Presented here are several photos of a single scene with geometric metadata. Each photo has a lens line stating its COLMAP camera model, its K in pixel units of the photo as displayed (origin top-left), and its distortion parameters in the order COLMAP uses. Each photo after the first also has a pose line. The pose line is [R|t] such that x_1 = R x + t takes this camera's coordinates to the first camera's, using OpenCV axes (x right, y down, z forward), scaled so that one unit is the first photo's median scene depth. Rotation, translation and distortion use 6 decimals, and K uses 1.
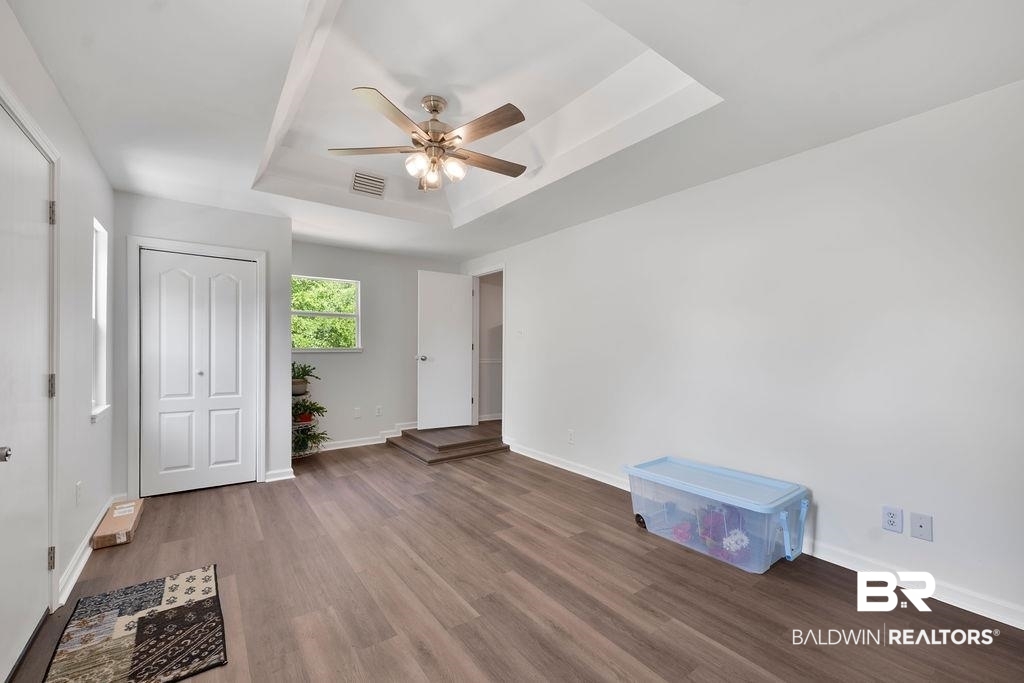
lens RADIAL K [[420.8, 0, 514.1], [0, 420.8, 343.4], [0, 0, 1]] dist [0.001929, 0.000046]
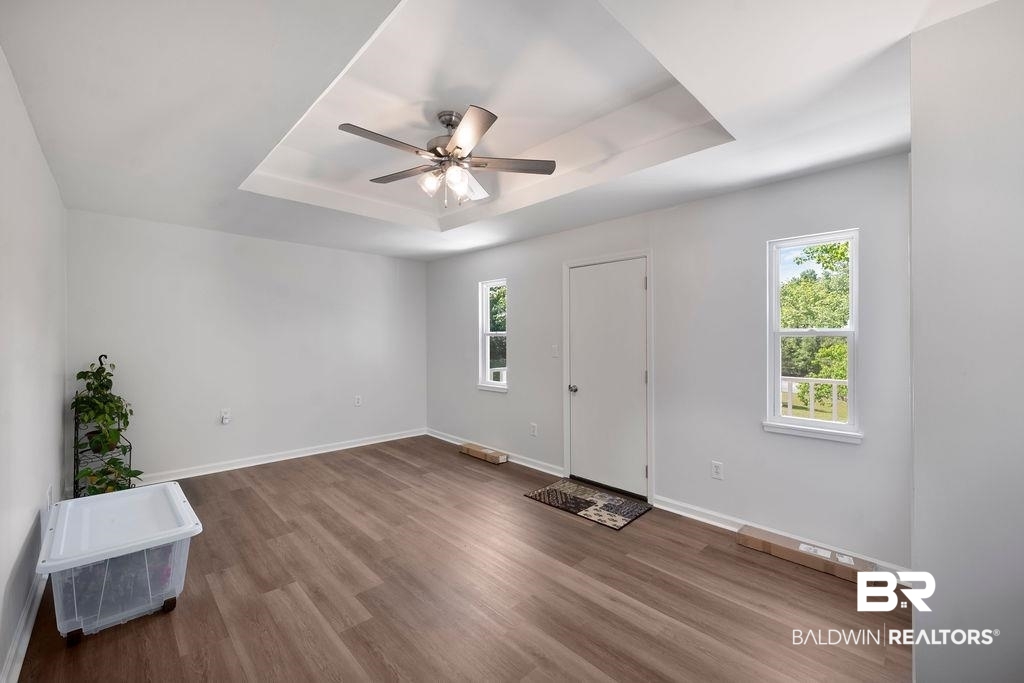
lens RADIAL K [[420.8, 0, 510.2], [0, 420.8, 339.6], [0, 0, 1]] dist [0.001929, 0.000046]
pose [[-0.991989, -0.009337, -0.125981, -0.245145], [-0.008712, 0.999947, -0.005514, -0.041205], [0.126025, -0.004372, -0.992017, 2.435650]]
